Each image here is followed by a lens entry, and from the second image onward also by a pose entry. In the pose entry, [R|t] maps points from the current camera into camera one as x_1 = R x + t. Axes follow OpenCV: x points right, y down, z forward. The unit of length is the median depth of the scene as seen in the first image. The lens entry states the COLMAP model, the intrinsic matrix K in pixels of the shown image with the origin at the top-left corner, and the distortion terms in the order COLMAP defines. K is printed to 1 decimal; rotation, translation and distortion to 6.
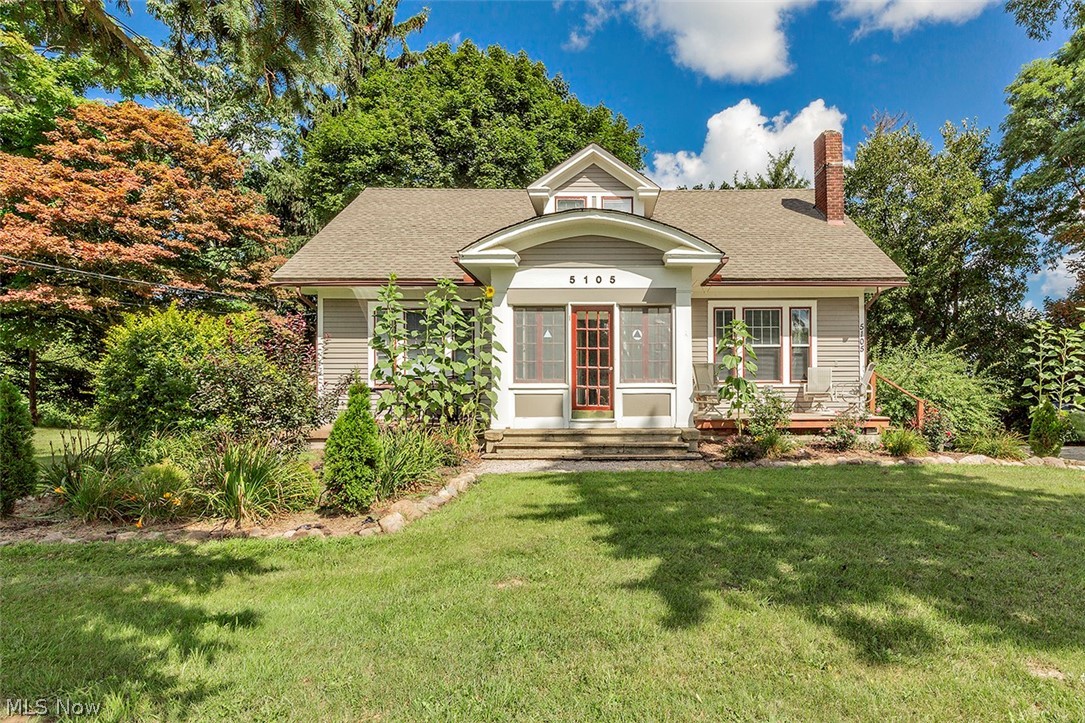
lens RADIAL K [[522.7, 0, 542.5], [0, 522.7, 361.5], [0, 0, 1]] dist [0.003435, 0.000746]
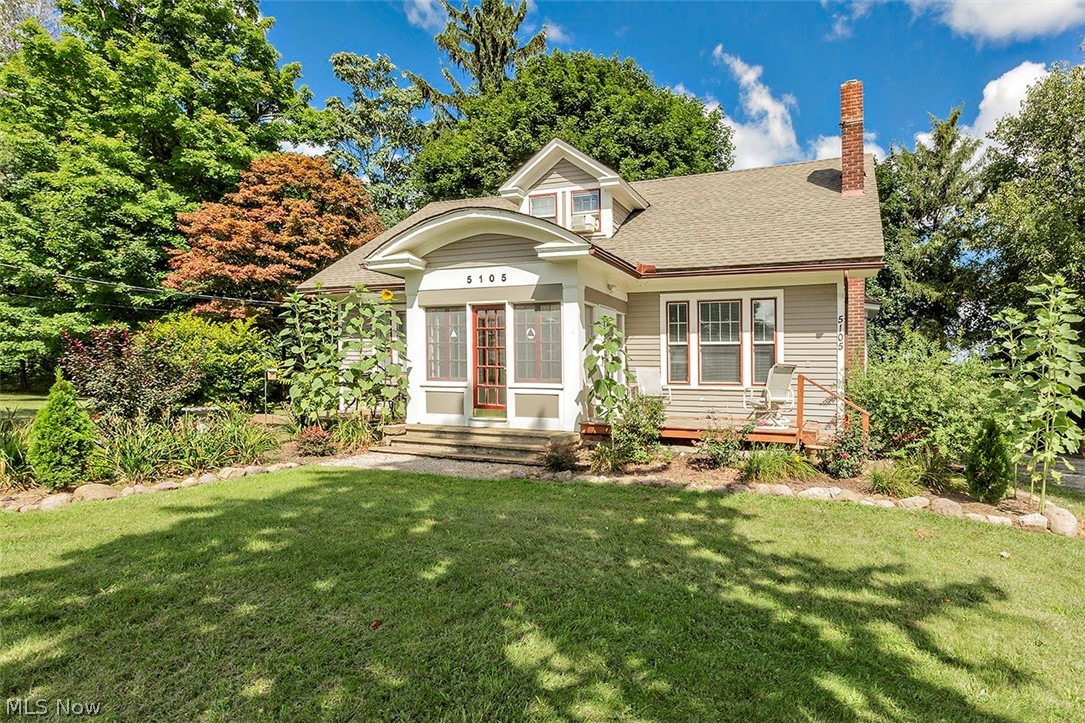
lens RADIAL K [[493.6, 0, 544.6], [0, 493.6, 368.8], [0, 0, 1]] dist [-0.001436, -0.000248]
pose [[0.948999, 0.010465, -0.315106, 0.491770], [-0.002287, 0.999651, 0.026313, -0.009494], [0.315272, -0.024250, 0.948692, 0.137013]]
